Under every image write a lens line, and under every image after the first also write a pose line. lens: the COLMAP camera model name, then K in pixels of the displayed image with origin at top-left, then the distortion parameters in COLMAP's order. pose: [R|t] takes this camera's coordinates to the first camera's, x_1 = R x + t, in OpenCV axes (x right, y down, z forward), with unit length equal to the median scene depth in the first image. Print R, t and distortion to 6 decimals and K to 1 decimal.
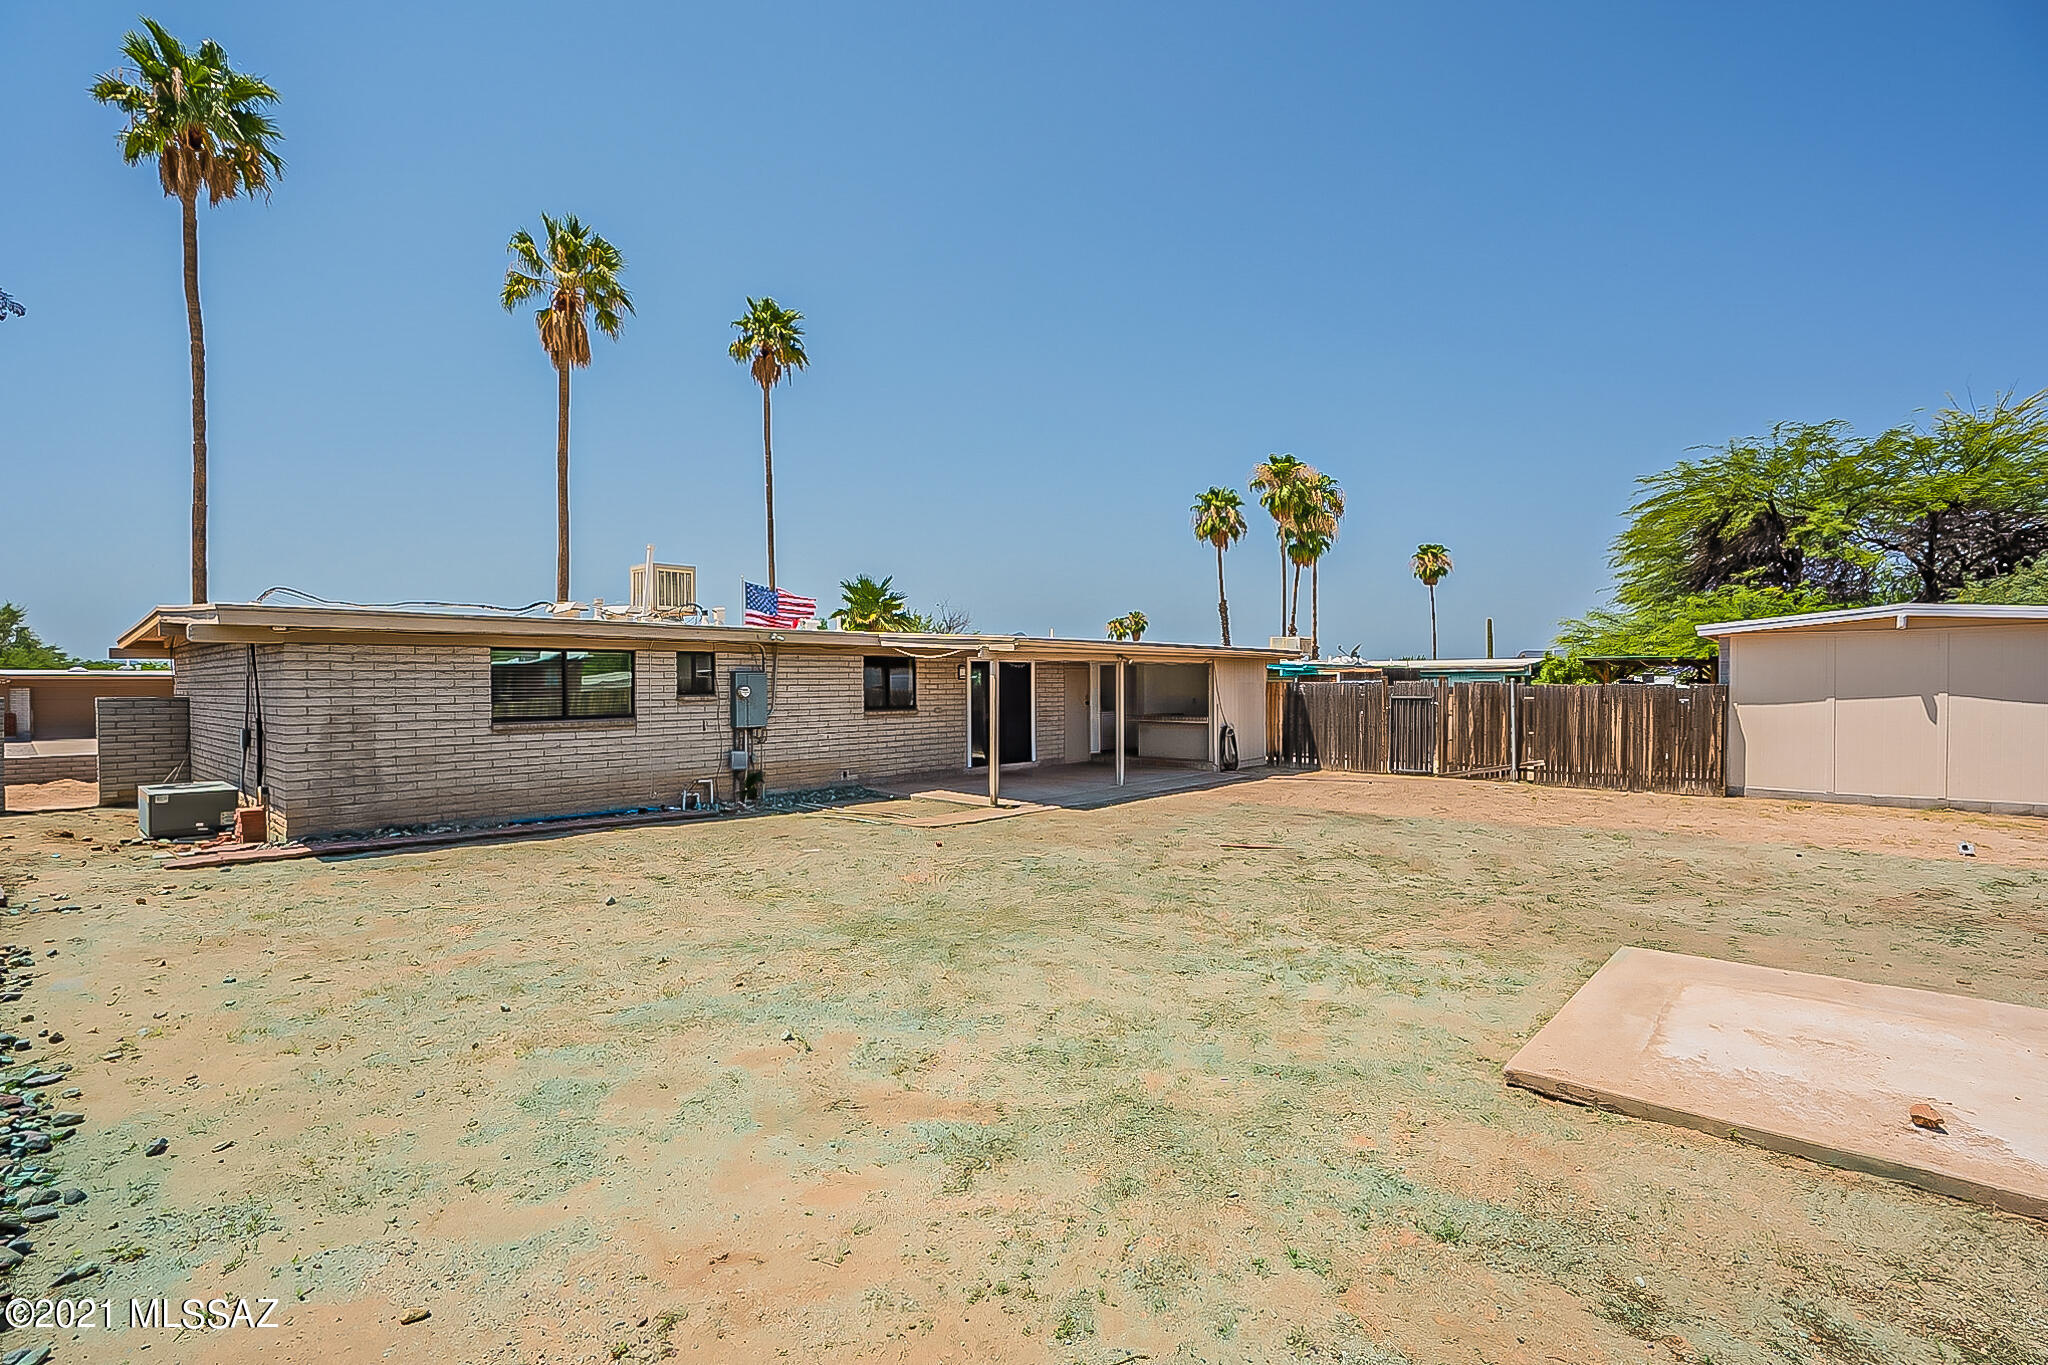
lens RADIAL K [[943.4, 0, 1019.0], [0, 943.4, 712.8], [0, 0, 1]] dist [-0.005529, 0.002150]
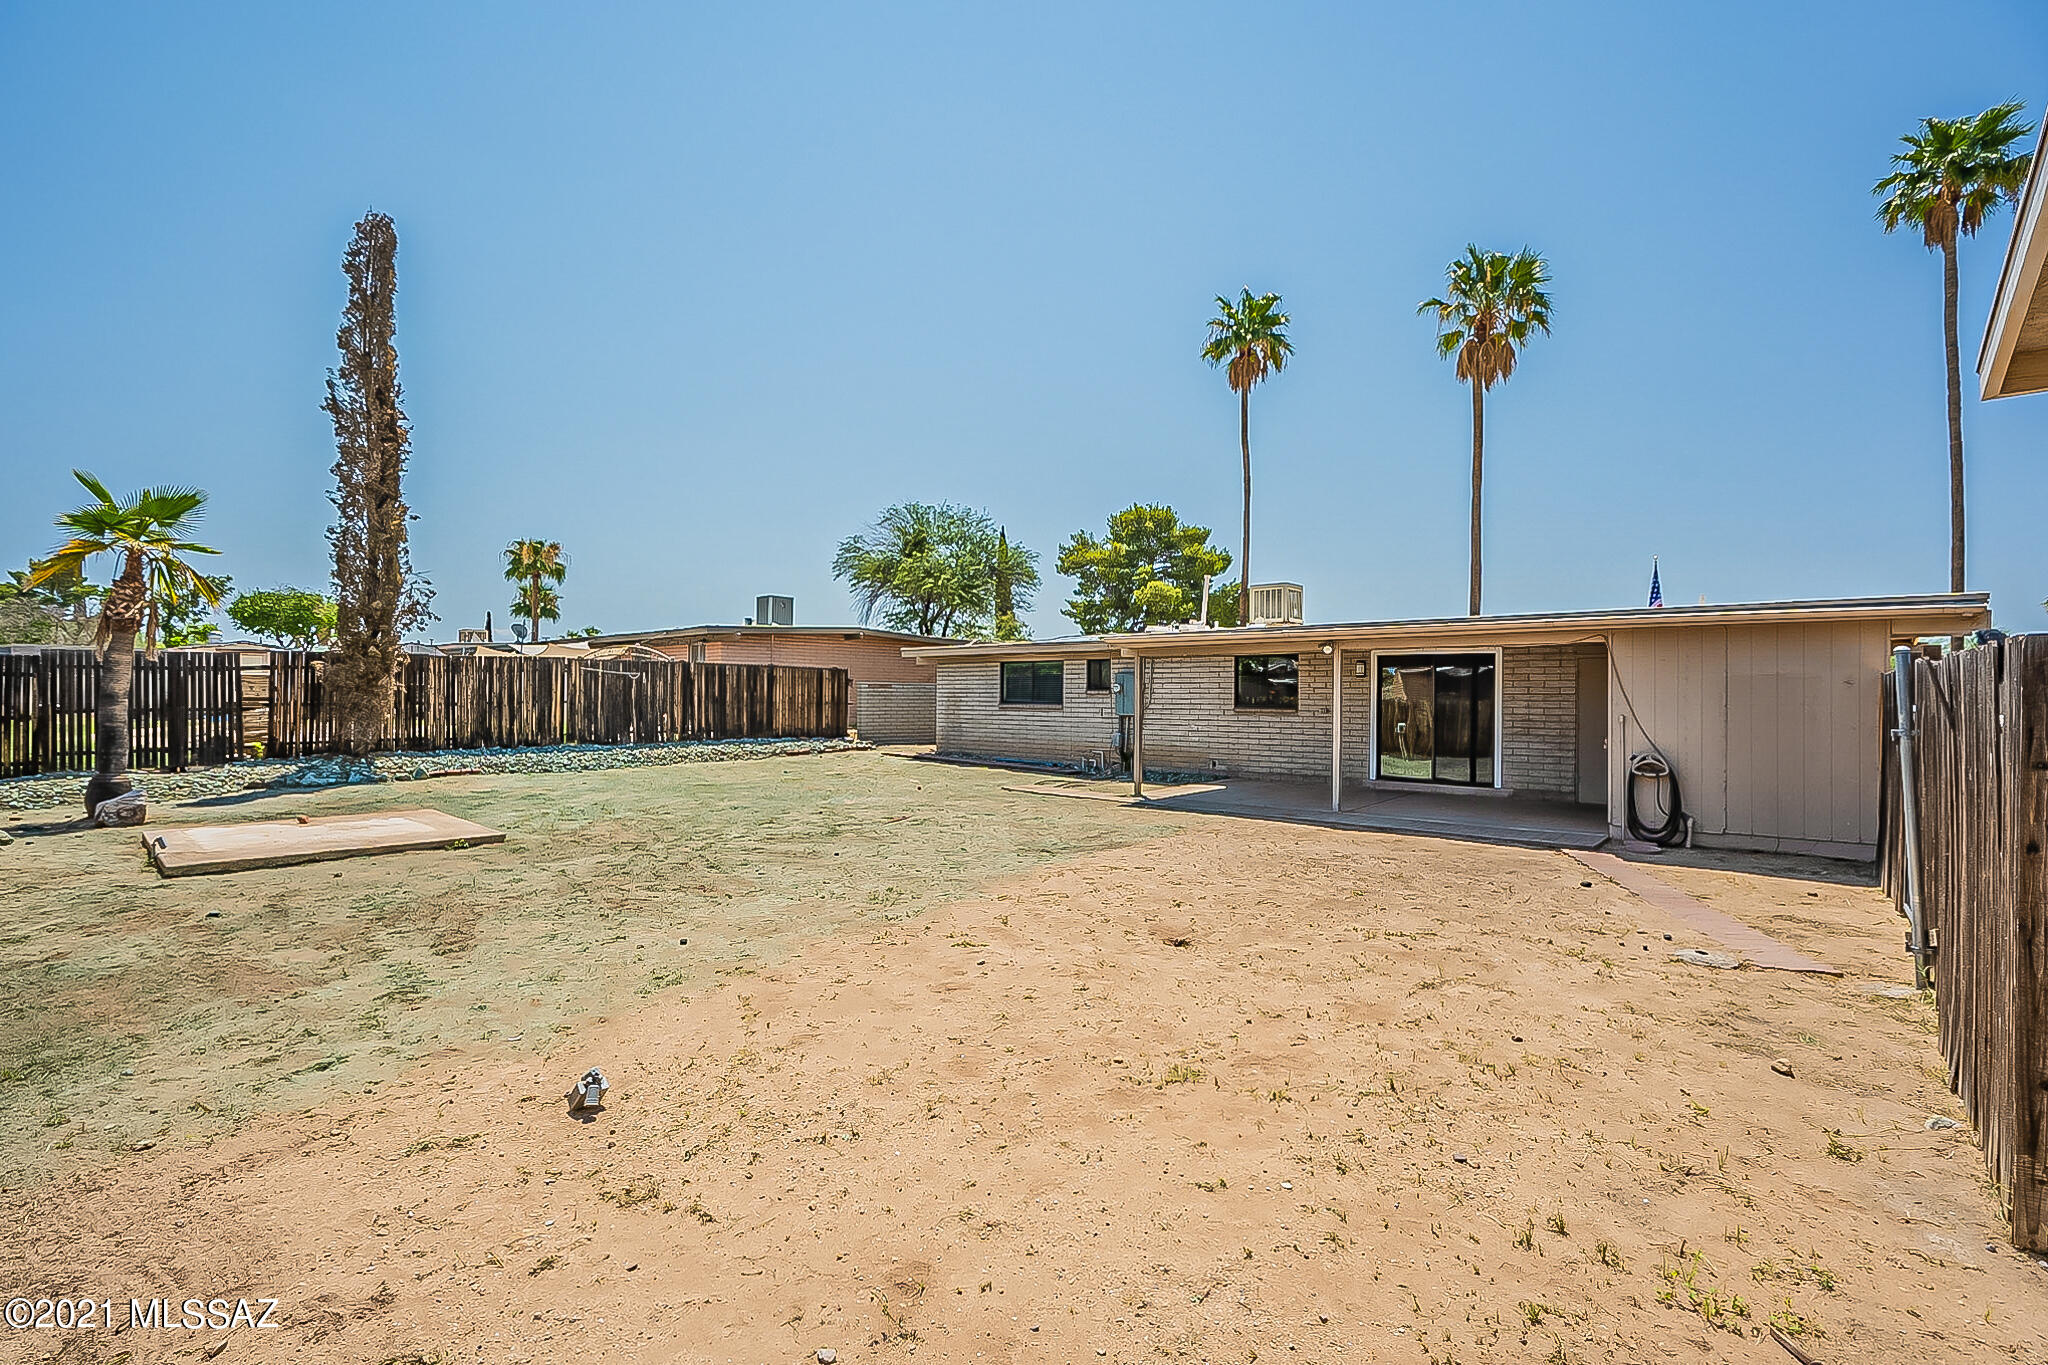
lens RADIAL K [[943.4, 0, 1007.9], [0, 943.4, 689.8], [0, 0, 1]] dist [-0.005529, 0.002150]
pose [[-0.020699, 0.000247, -0.999786, 0.911568], [-0.037622, 0.999292, 0.001026, -0.013278], [0.999078, 0.037636, -0.020675, 0.769706]]
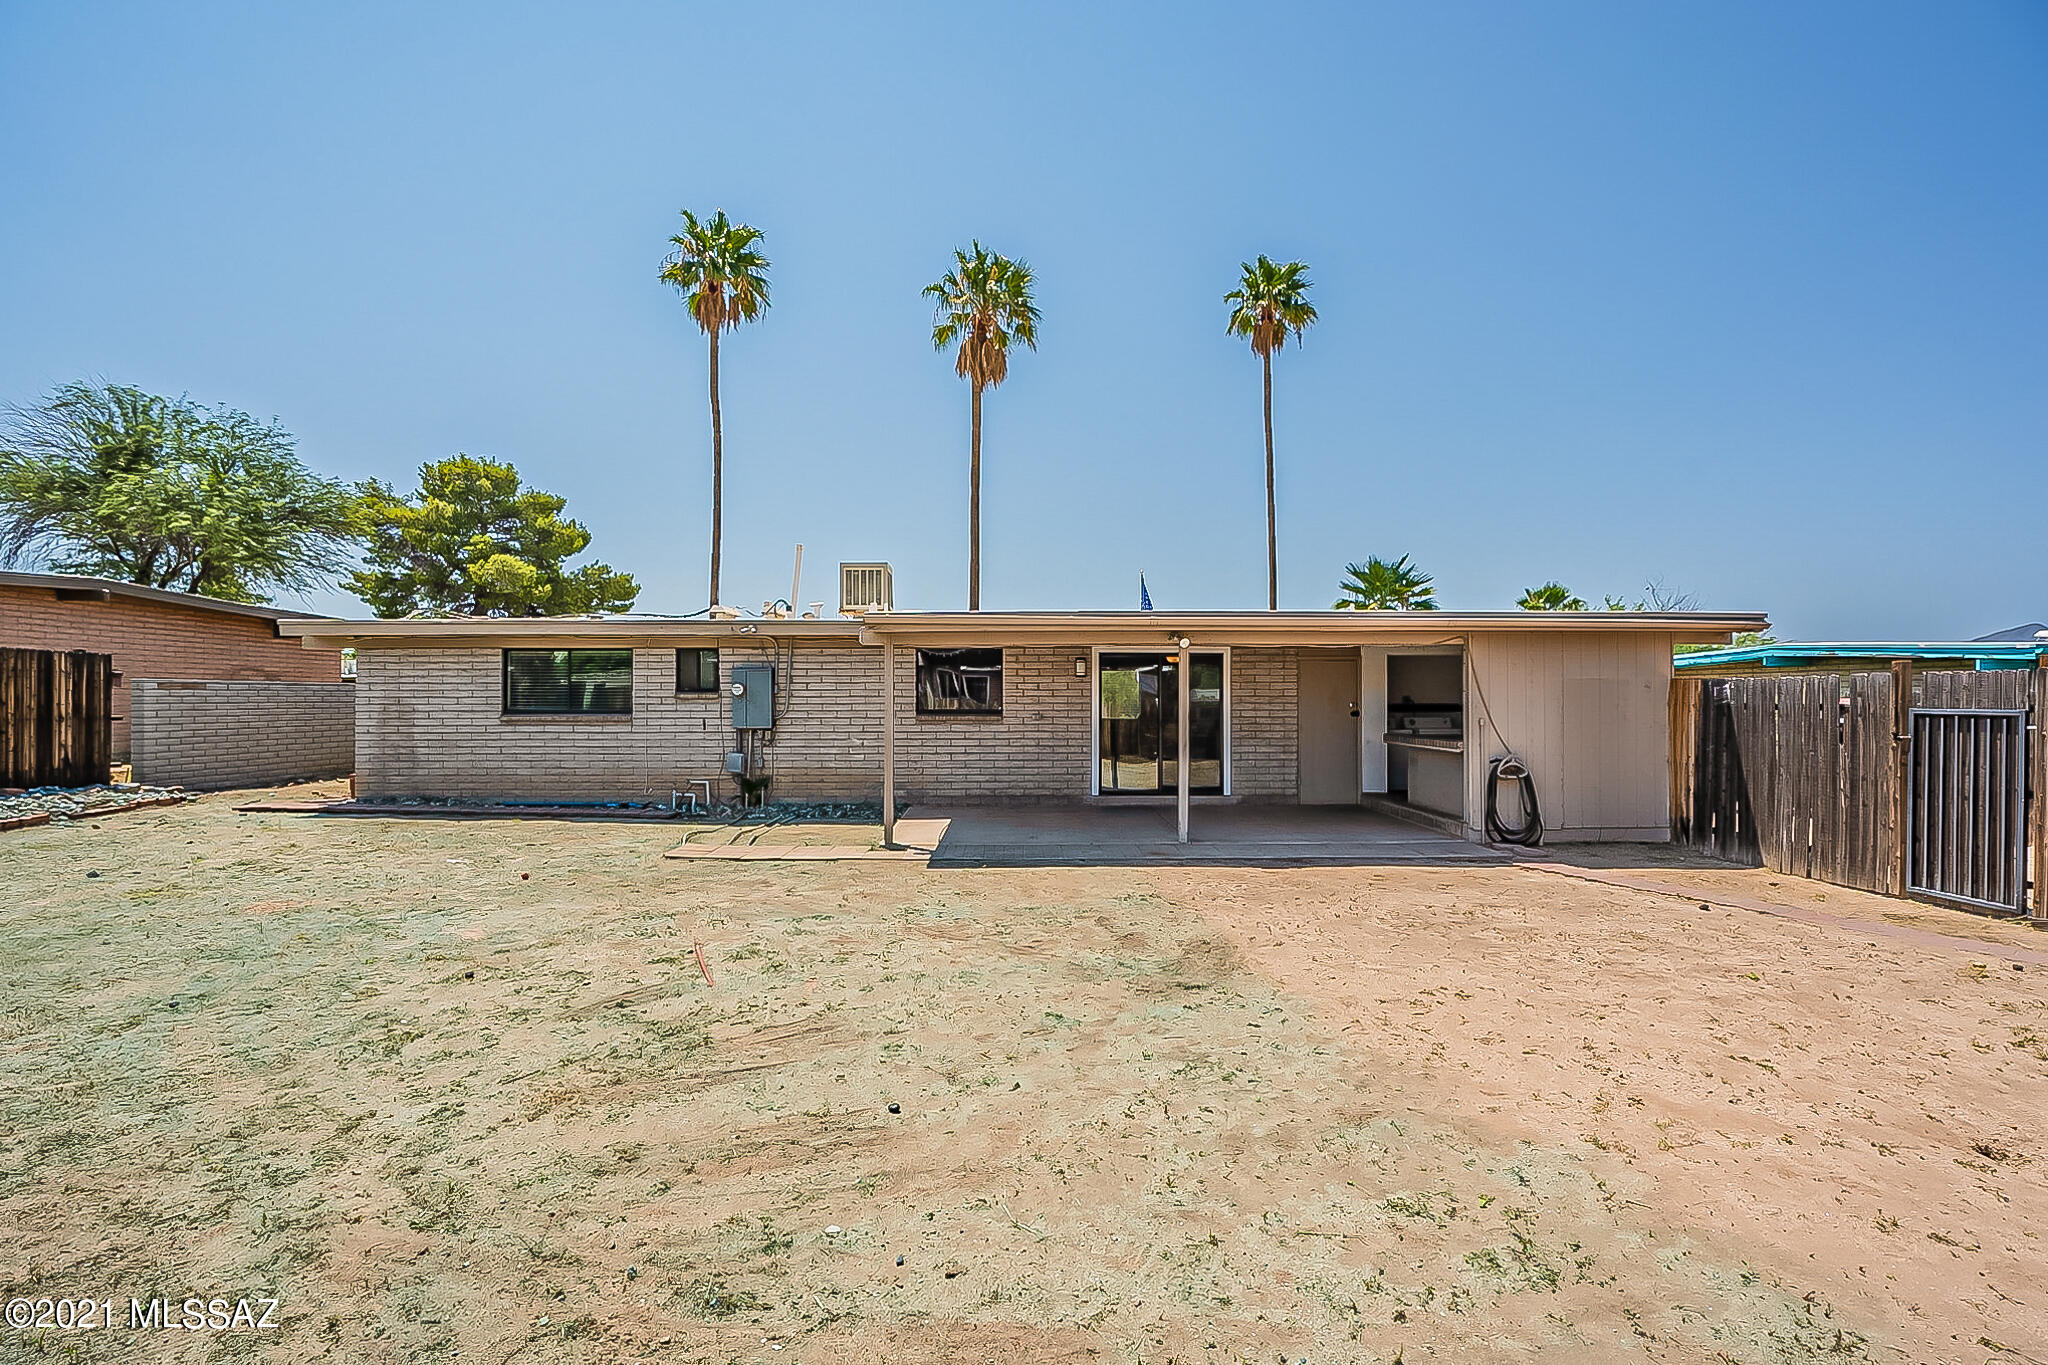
lens RADIAL K [[943.4, 0, 1019.6], [0, 943.4, 697.1], [0, 0, 1]] dist [-0.005529, 0.002150]
pose [[0.670401, 0.006087, -0.741974, 0.516819], [-0.027530, 0.999482, -0.016675, -0.006113], [0.741488, 0.031605, 0.670222, 0.512366]]
